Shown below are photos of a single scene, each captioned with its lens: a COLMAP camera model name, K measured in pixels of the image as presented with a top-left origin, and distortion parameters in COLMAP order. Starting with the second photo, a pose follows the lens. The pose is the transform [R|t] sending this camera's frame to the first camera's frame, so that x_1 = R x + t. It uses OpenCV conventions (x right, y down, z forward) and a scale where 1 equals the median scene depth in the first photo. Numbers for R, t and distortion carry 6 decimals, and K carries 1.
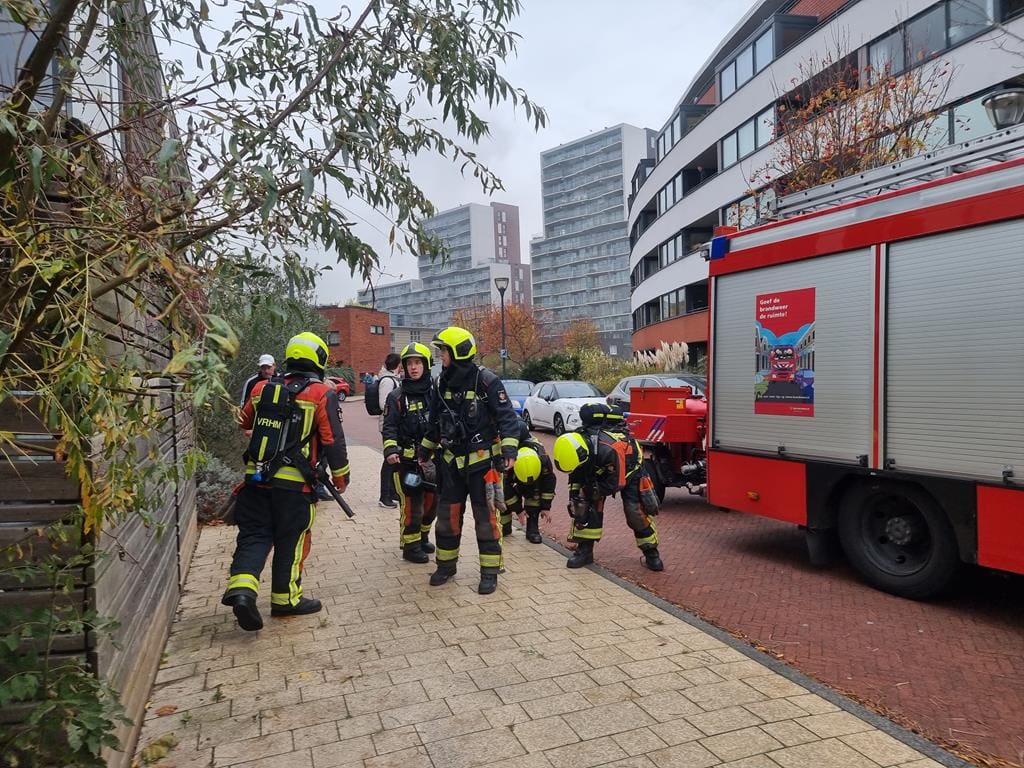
lens RADIAL K [[703.3, 0, 536.5], [0, 703.3, 370.7], [0, 0, 1]] dist [0.096641, -0.089293]
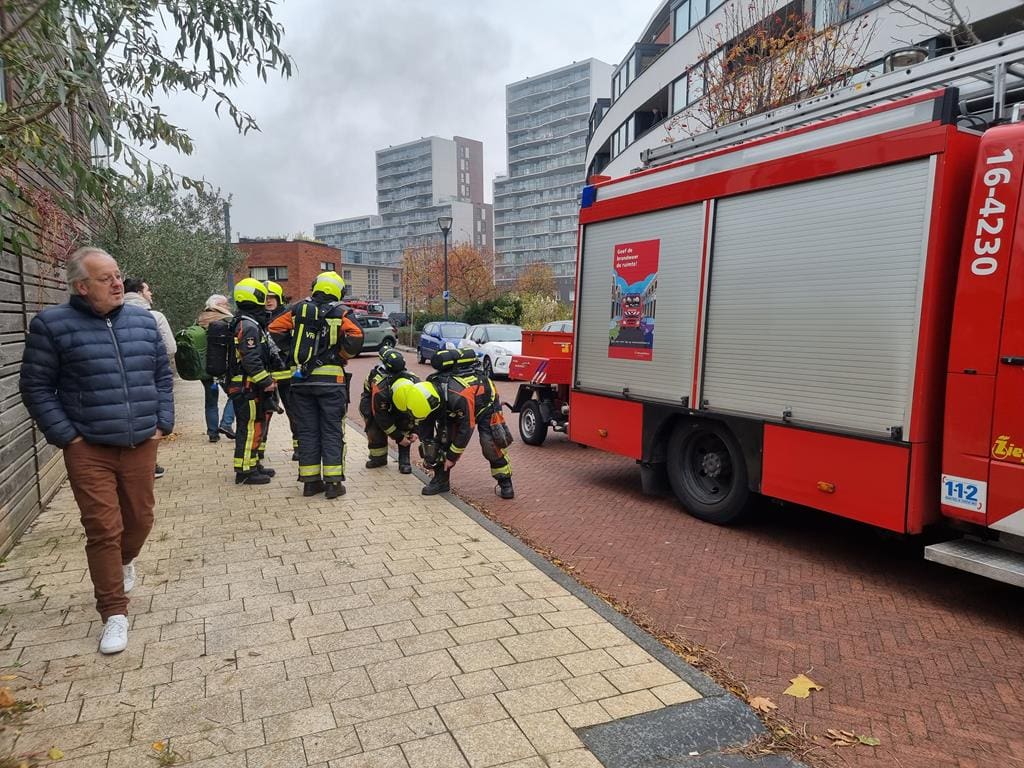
lens RADIAL K [[704.5, 0, 529.8], [0, 704.5, 383.0], [0, 0, 1]] dist [0.092485, -0.083194]
pose [[0.998543, 0.027537, 0.046407, 0.106177], [-0.031872, 0.994926, 0.095425, 0.001133], [-0.043544, -0.096765, 0.994354, -0.041416]]
